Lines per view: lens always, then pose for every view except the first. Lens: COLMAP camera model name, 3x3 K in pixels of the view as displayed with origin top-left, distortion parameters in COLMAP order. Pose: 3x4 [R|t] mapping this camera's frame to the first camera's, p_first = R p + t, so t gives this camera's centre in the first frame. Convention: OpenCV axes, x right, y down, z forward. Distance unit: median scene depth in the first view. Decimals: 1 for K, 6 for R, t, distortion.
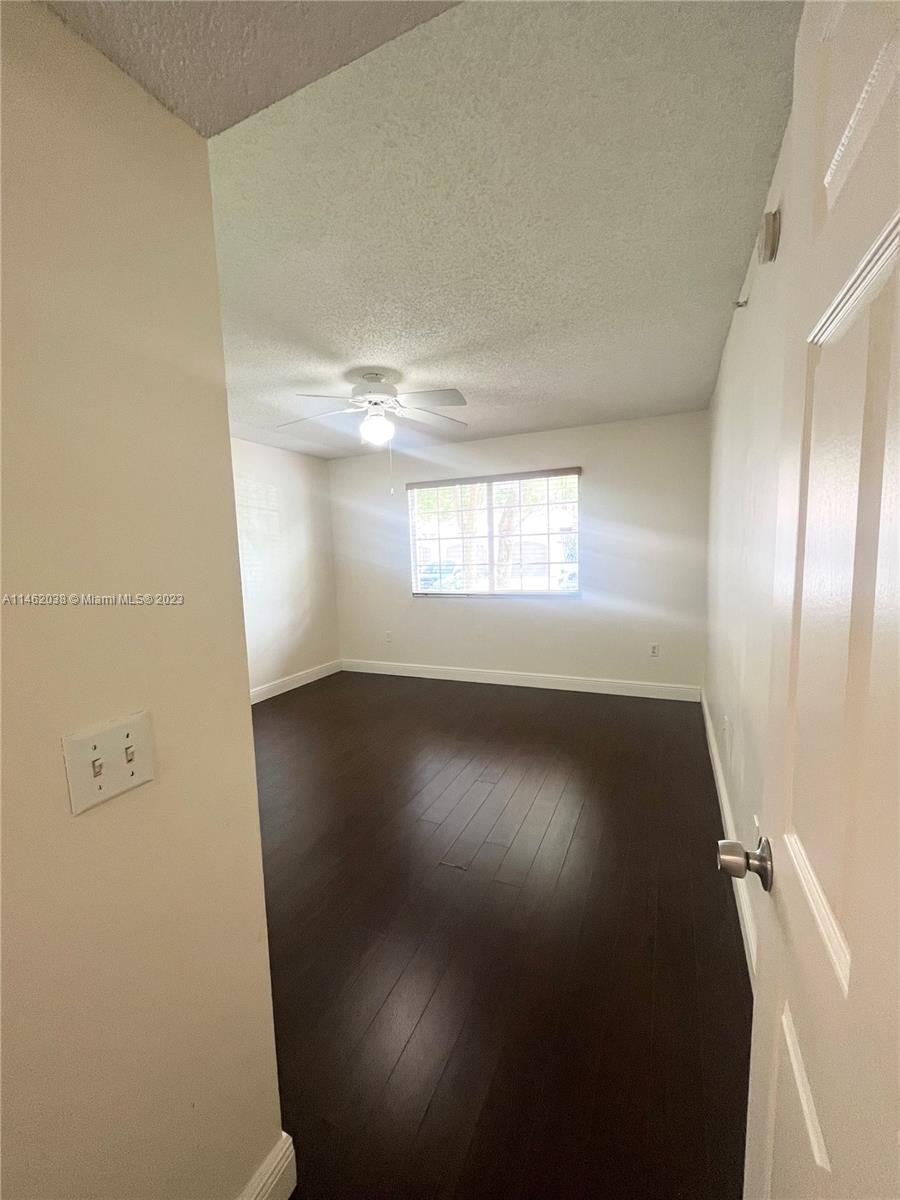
lens RADIAL K [[513.2, 0, 450.0], [0, 513.2, 600.0], [0, 0, 1]] dist [0.017659, 0.000101]
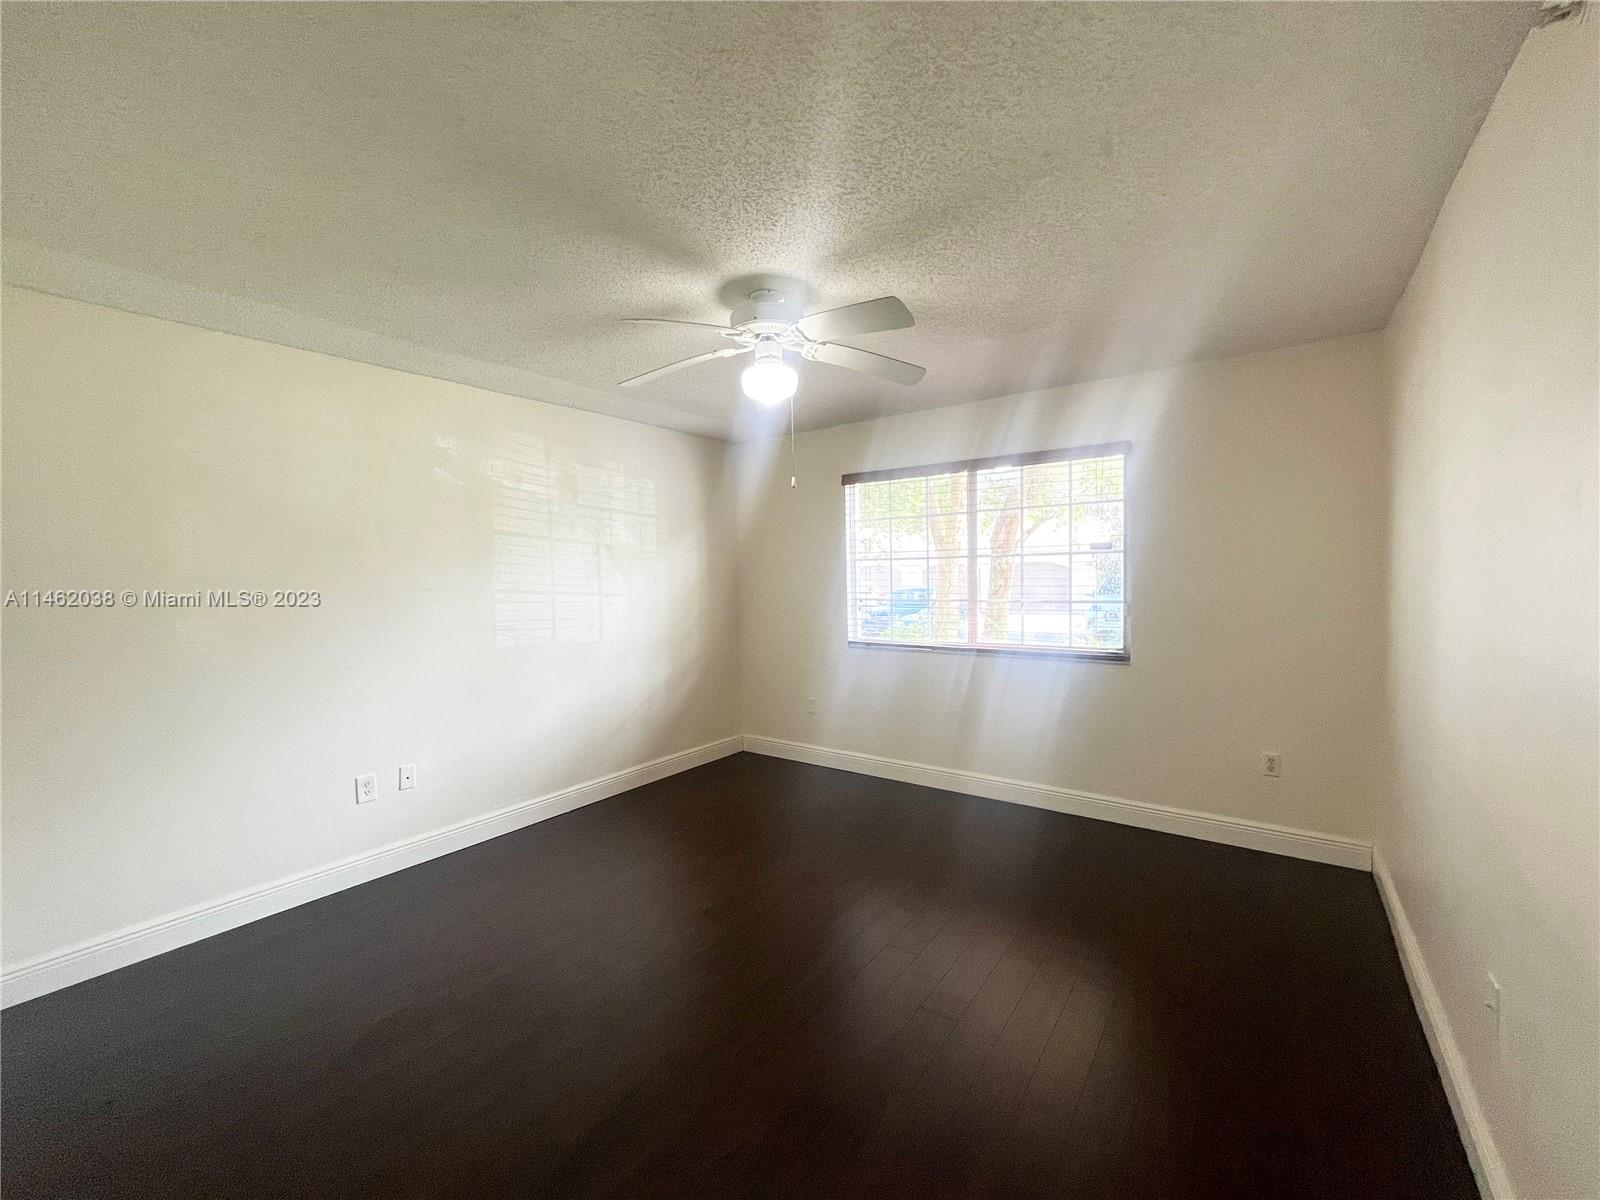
lens RADIAL K [[684.2, 0, 790.6], [0, 684.2, 601.5], [0, 0, 1]] dist [0.017659, 0.000101]
pose [[0.979108, 0.024282, -0.201888, 0.037759], [-0.034801, 0.998206, -0.048717, -0.023668], [0.200343, 0.054726, 0.978196, 0.164523]]
